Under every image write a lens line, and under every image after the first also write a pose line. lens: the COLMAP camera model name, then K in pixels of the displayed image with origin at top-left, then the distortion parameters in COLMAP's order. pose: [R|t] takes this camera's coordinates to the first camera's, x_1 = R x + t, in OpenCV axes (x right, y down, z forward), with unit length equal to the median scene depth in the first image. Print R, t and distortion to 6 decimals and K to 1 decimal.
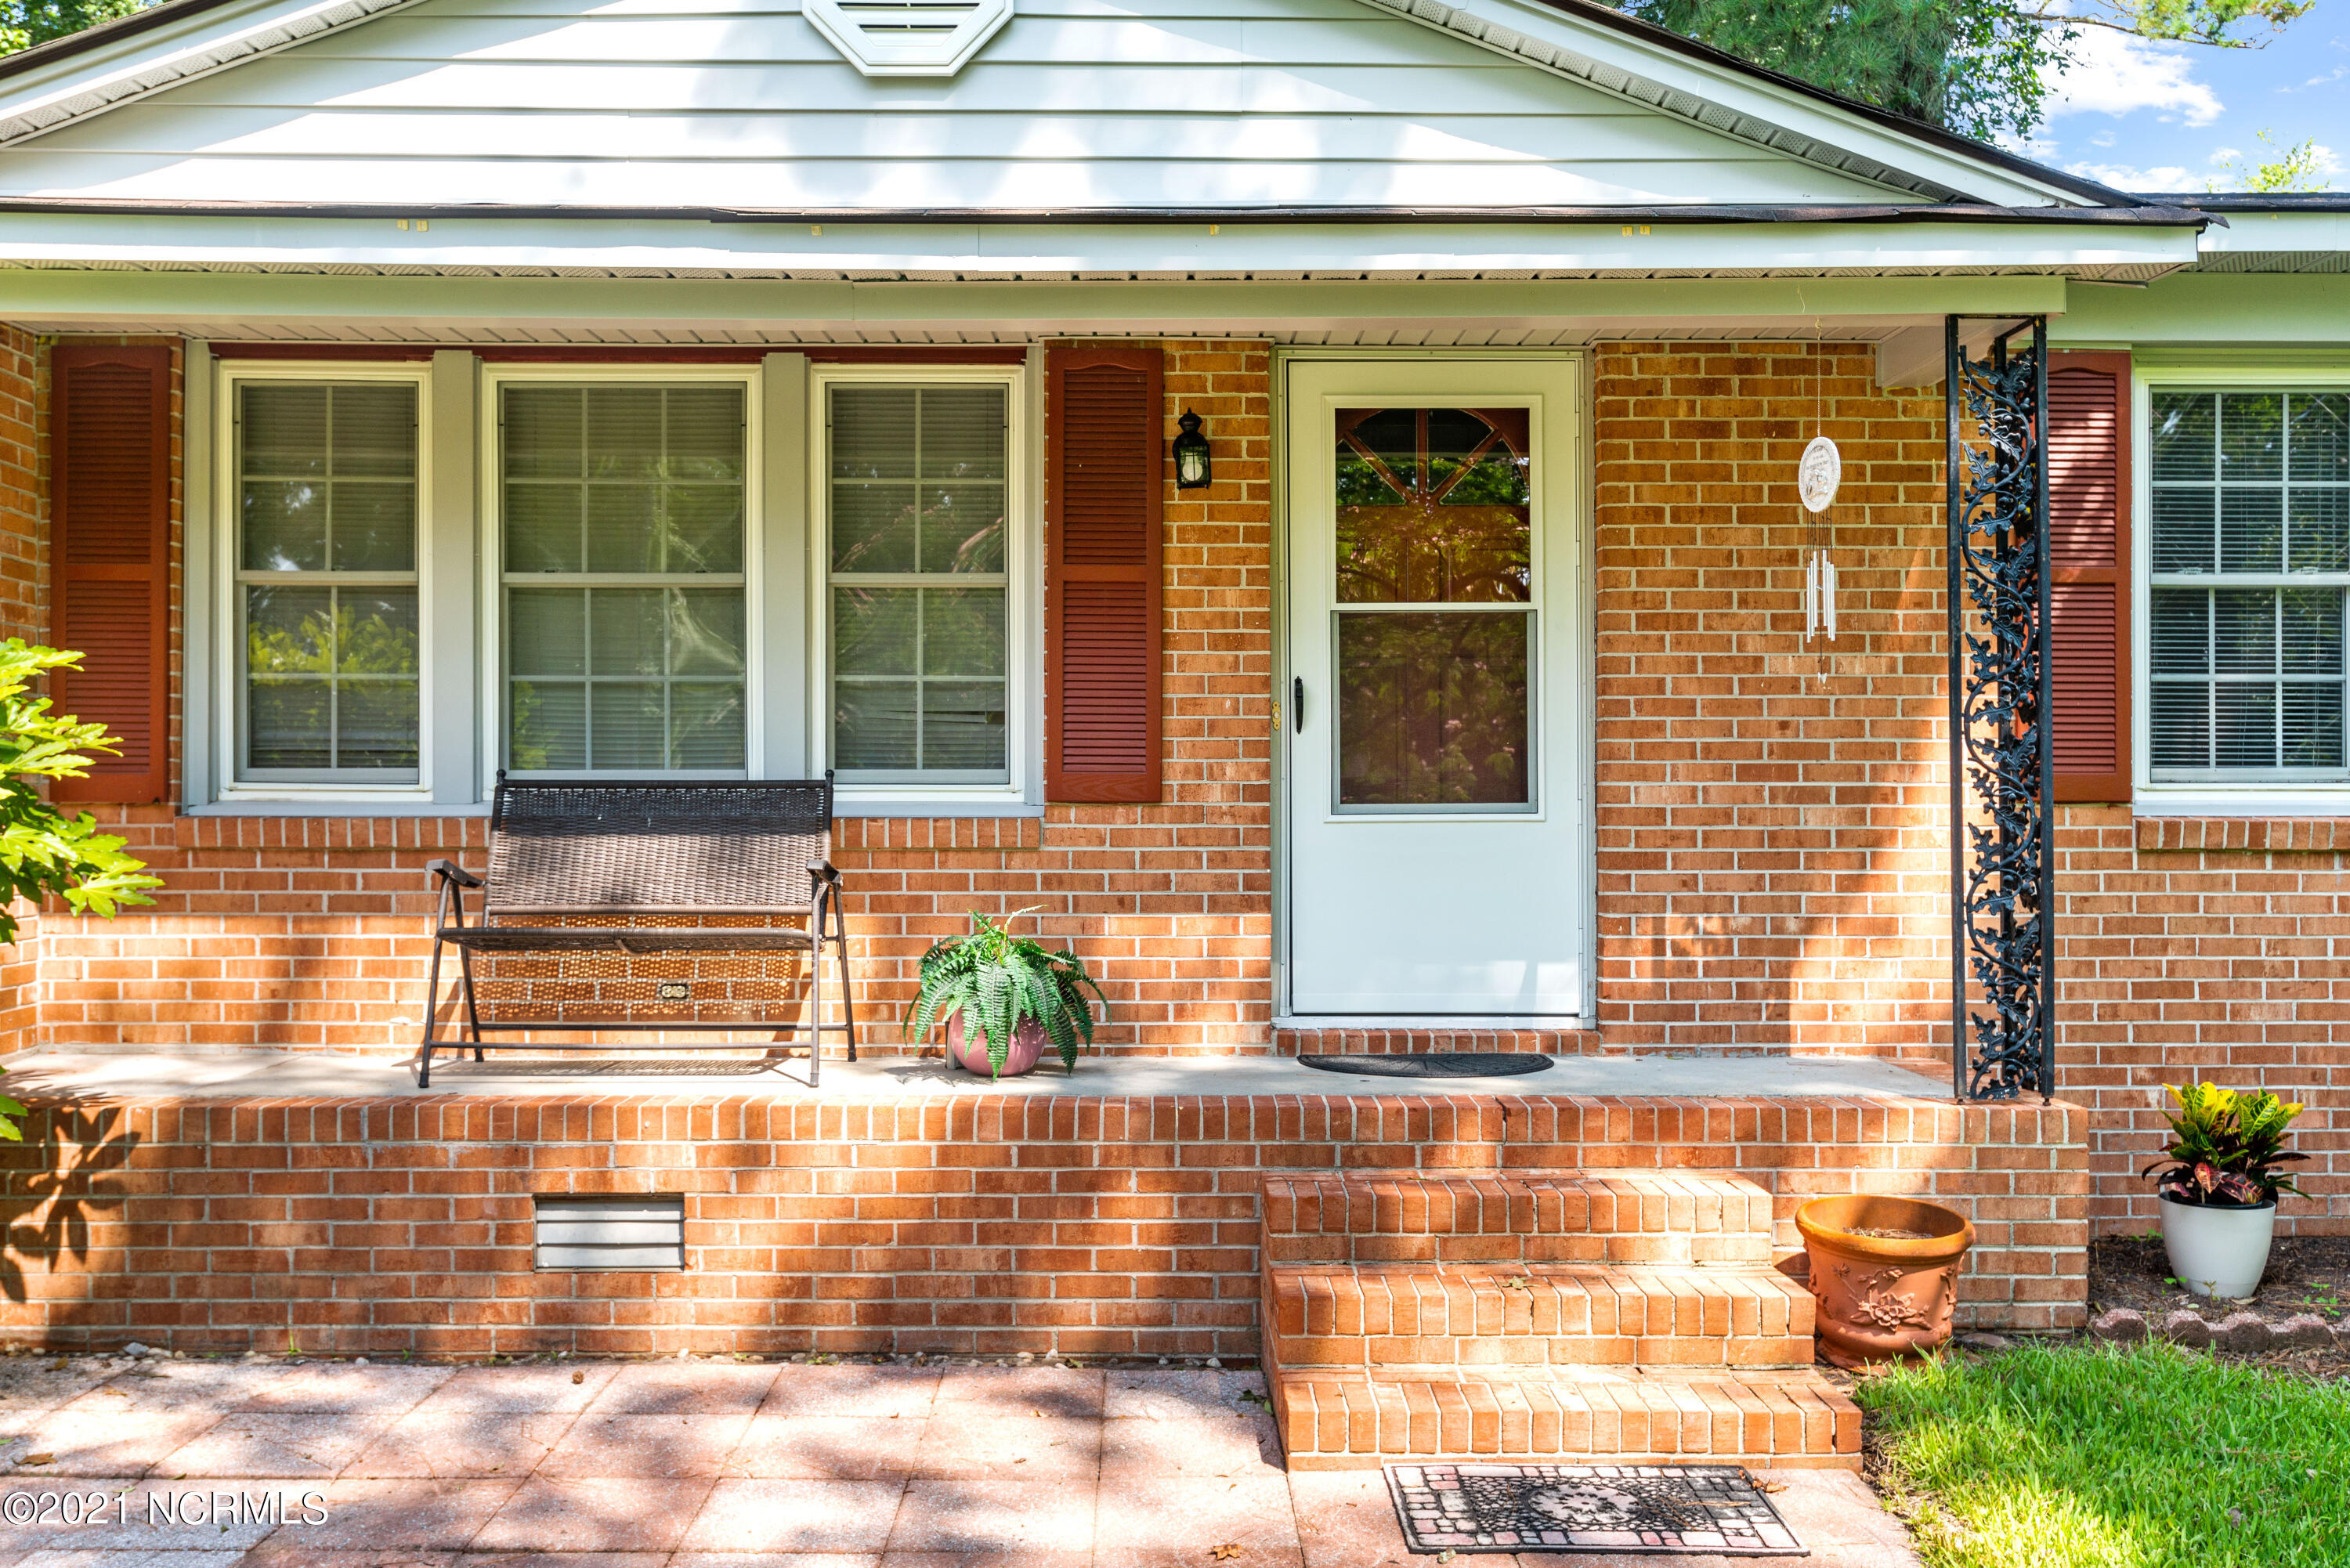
lens RADIAL K [[2072.2, 0, 1155.8], [0, 2072.2, 782.1], [0, 0, 1]] dist [0.028158, -0.003036]
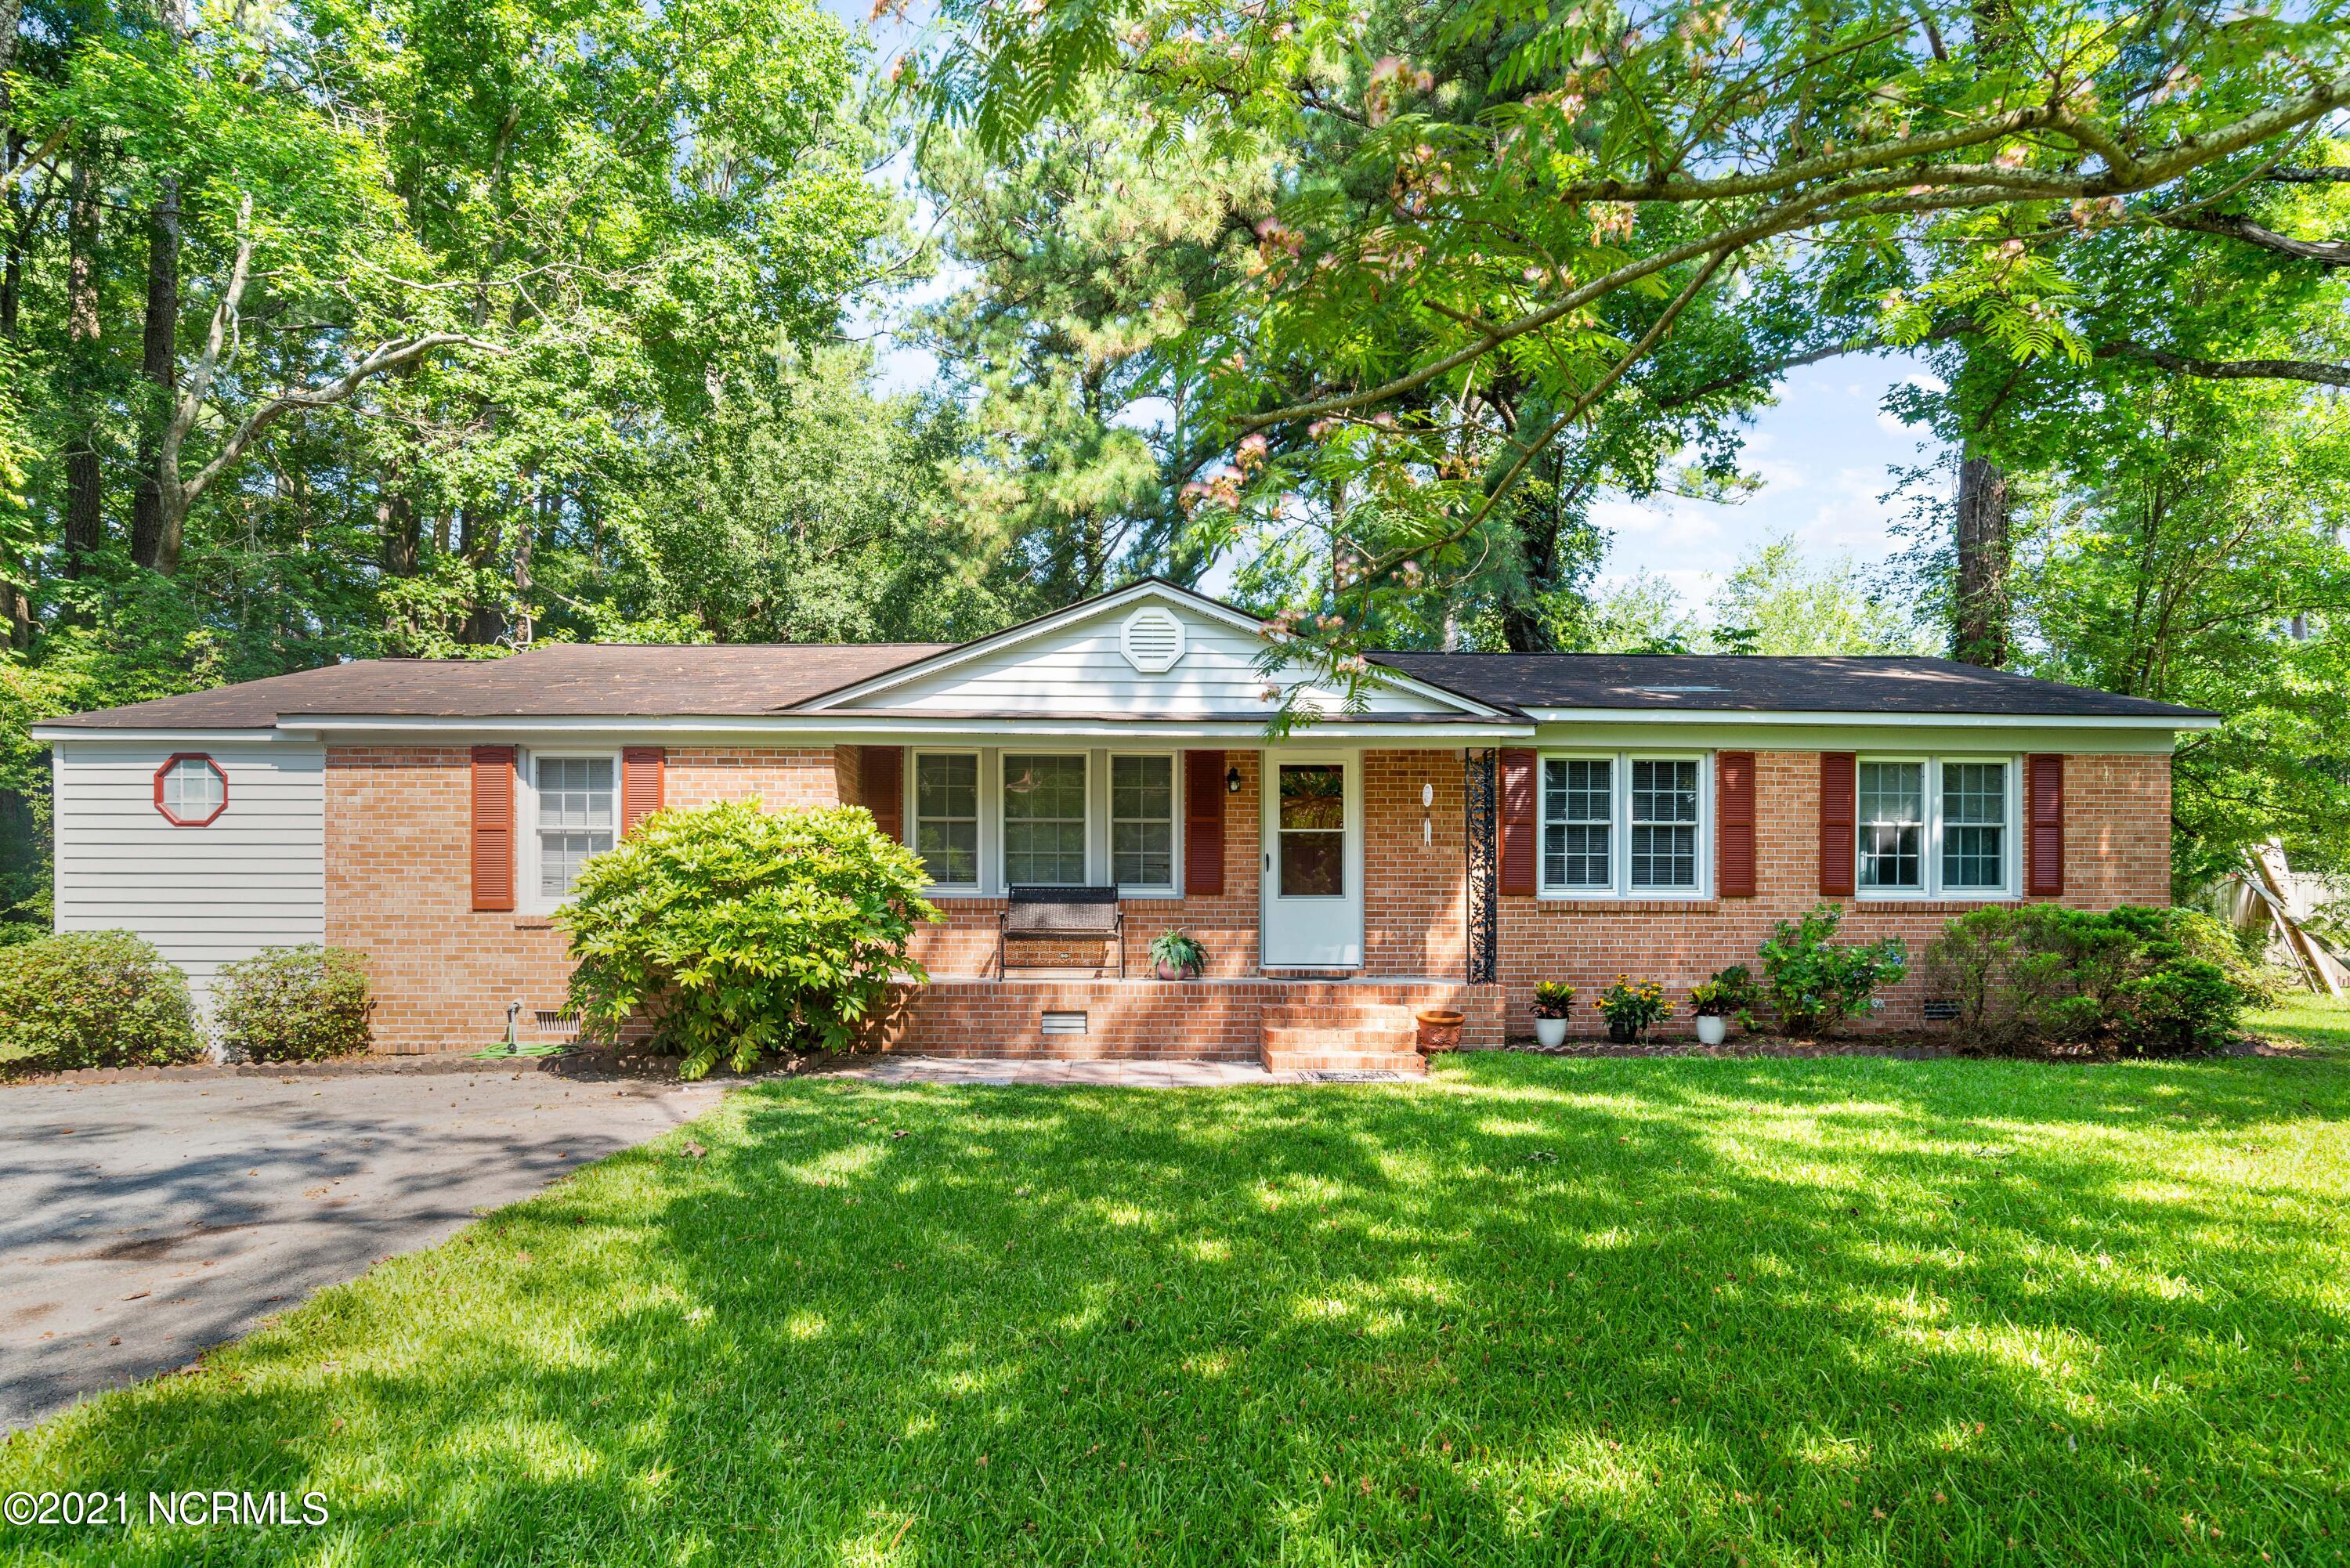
lens RADIAL K [[1264.1, 0, 1175.1], [0, 1264.1, 871.8], [0, 0, 1]] dist [-0.038893, 0.006339]
pose [[0.999889, 0.003440, 0.014527, -0.094347], [-0.003267, 0.999923, -0.011933, -0.000632], [-0.014567, 0.011884, 0.999823, -0.864752]]
